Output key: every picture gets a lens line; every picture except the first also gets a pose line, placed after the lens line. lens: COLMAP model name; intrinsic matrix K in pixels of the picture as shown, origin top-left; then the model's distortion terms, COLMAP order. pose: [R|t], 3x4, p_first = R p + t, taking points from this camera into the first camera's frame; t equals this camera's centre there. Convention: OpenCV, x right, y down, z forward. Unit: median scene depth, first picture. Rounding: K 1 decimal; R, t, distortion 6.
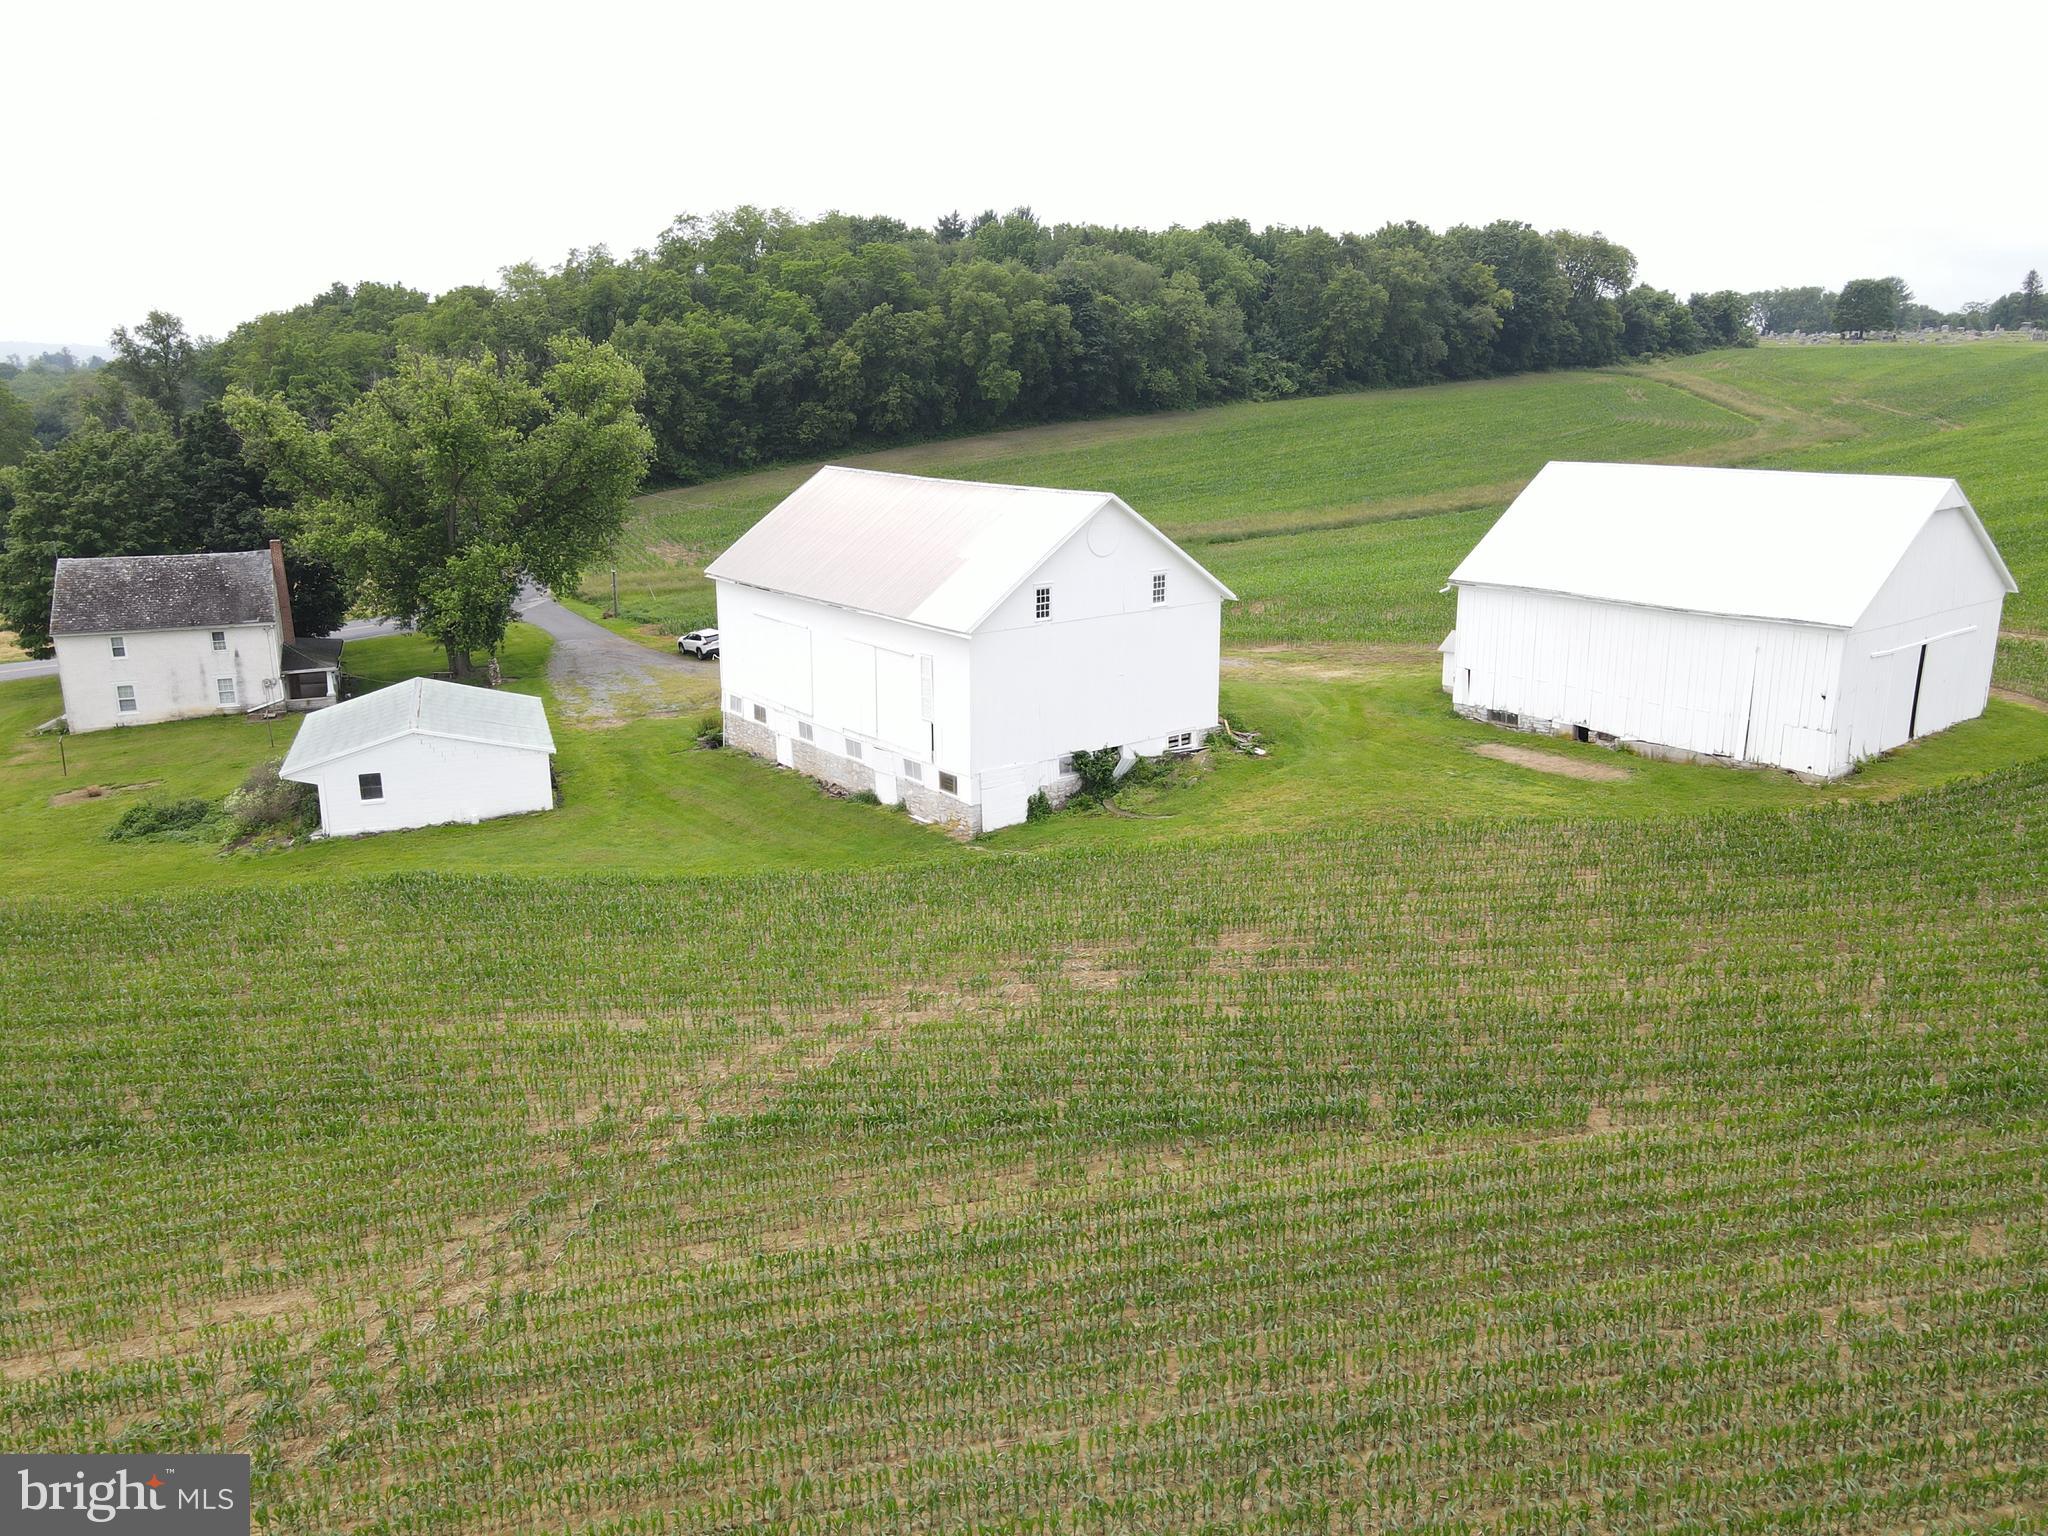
lens RADIAL K [[1508.4, 0, 1019.5], [0, 1508.4, 759.8], [0, 0, 1]] dist [-0.006515, 0.035930]
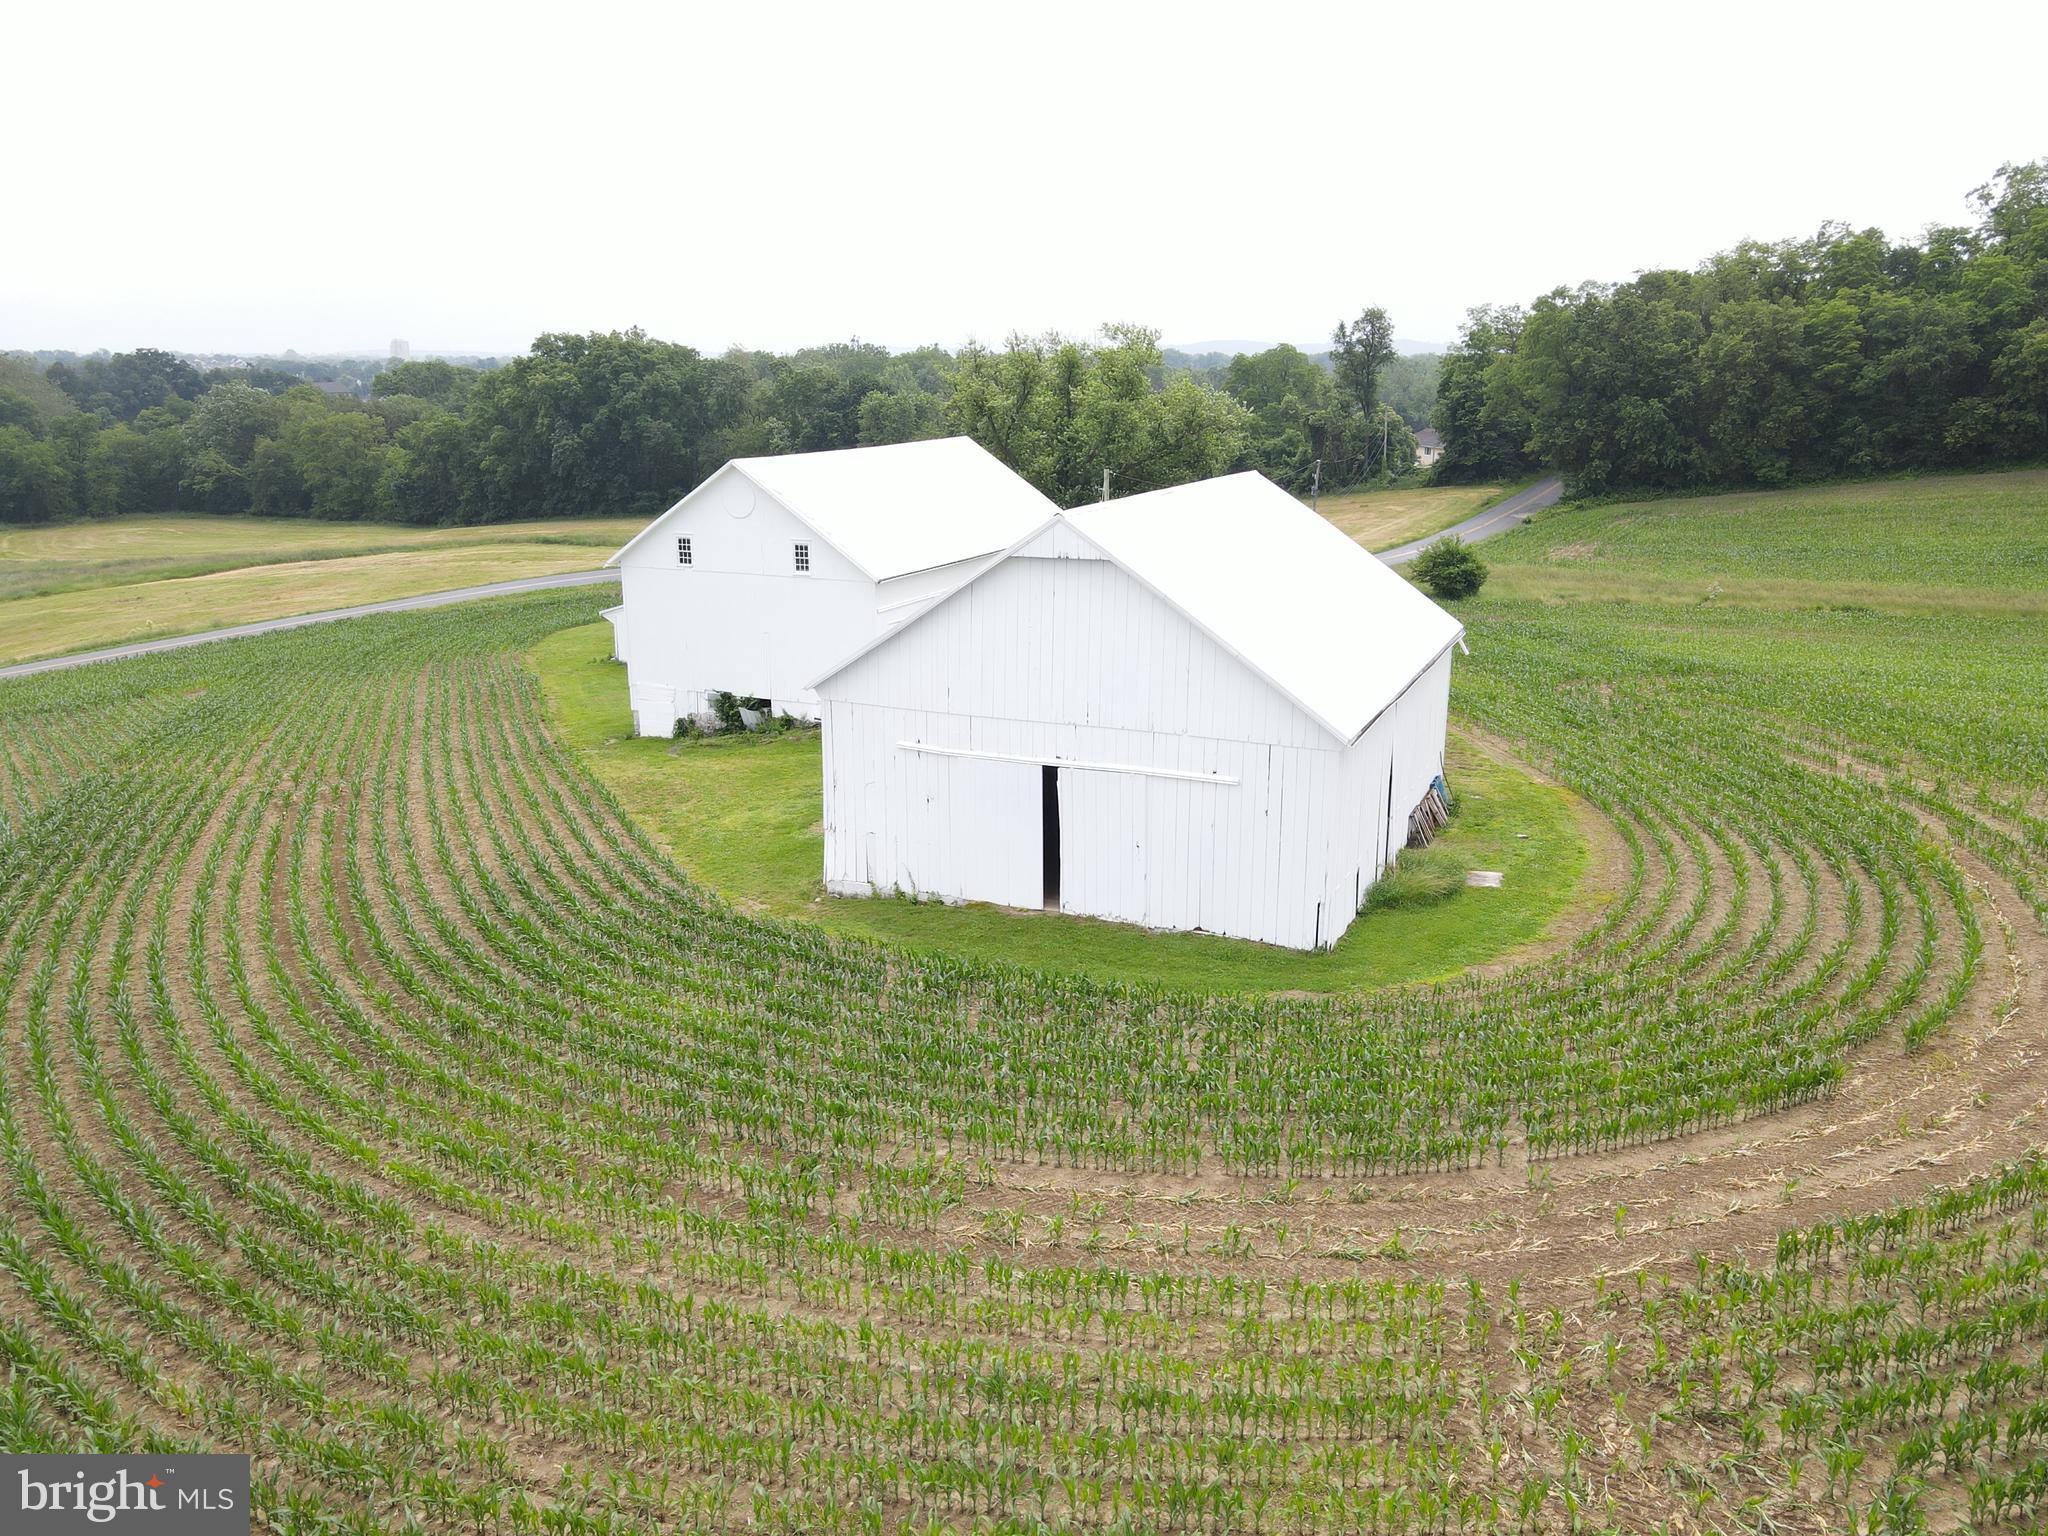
lens RADIAL K [[1508.4, 0, 1020.9], [0, 1508.4, 767.1], [0, 0, 1]] dist [-0.006515, 0.035930]
pose [[0.464875, 0.233829, -0.853941, 0.739410], [-0.226442, 0.963817, 0.140643, -0.105988], [0.855930, 0.127987, 0.501003, 0.430935]]
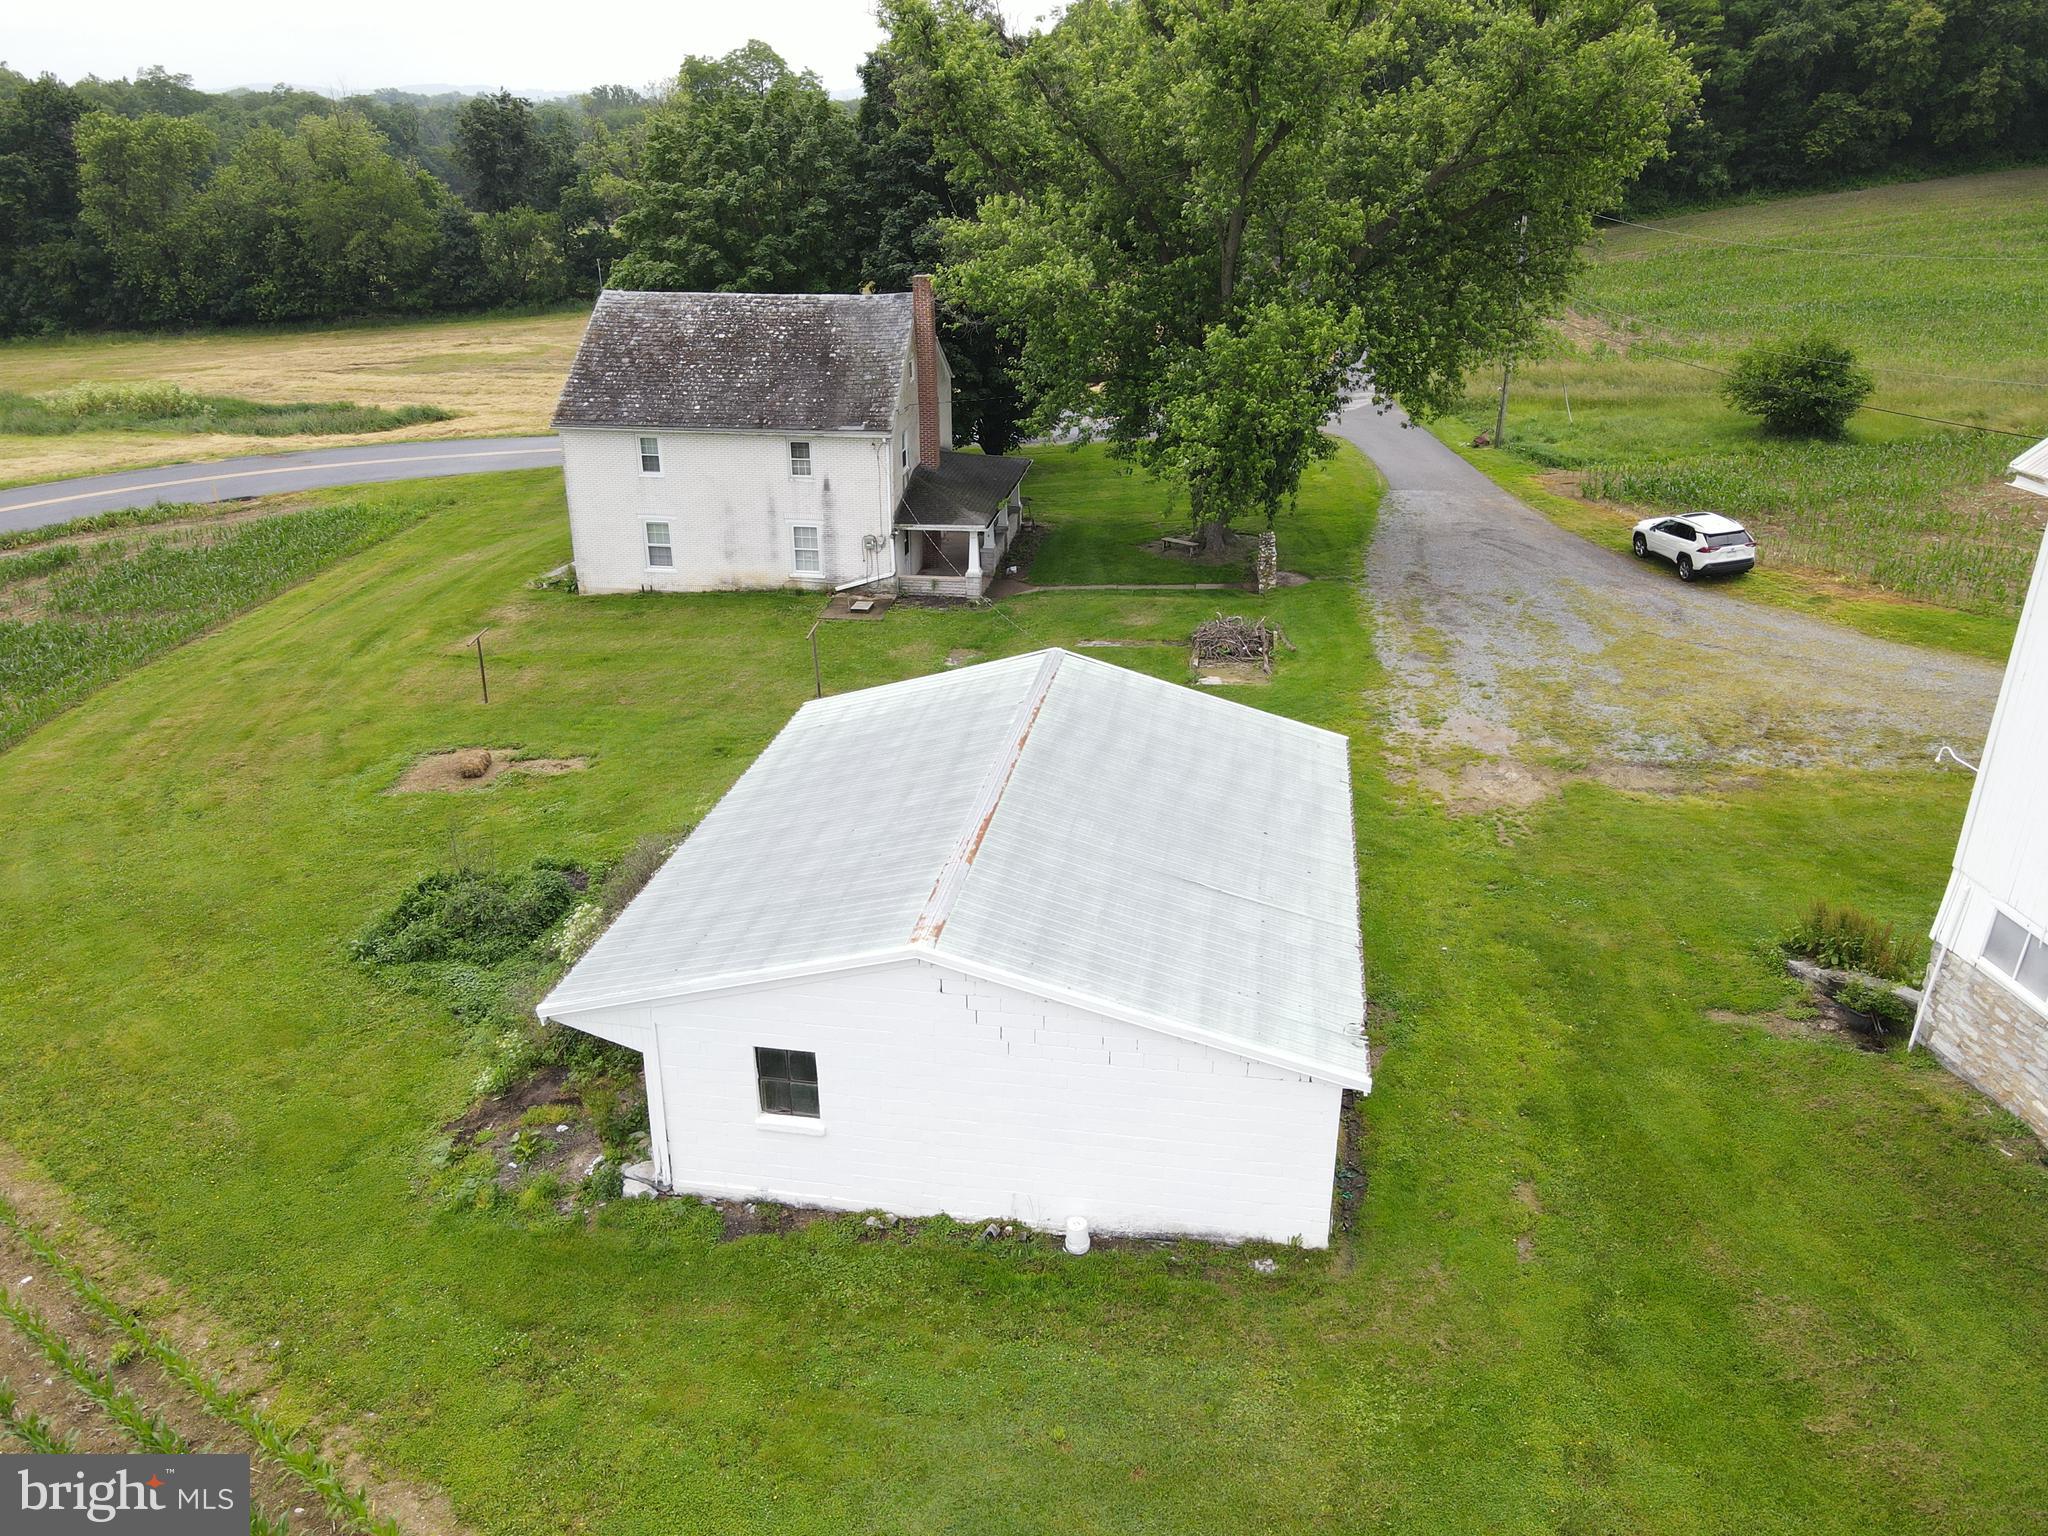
lens RADIAL K [[1508.4, 0, 1016.9], [0, 1508.4, 758.9], [0, 0, 1]] dist [-0.006515, 0.035930]
pose [[0.863919, 0.199037, -0.462632, -0.182280], [-0.126646, 0.974932, 0.182943, -0.080945], [0.487448, -0.099458, 0.867469, 0.539703]]
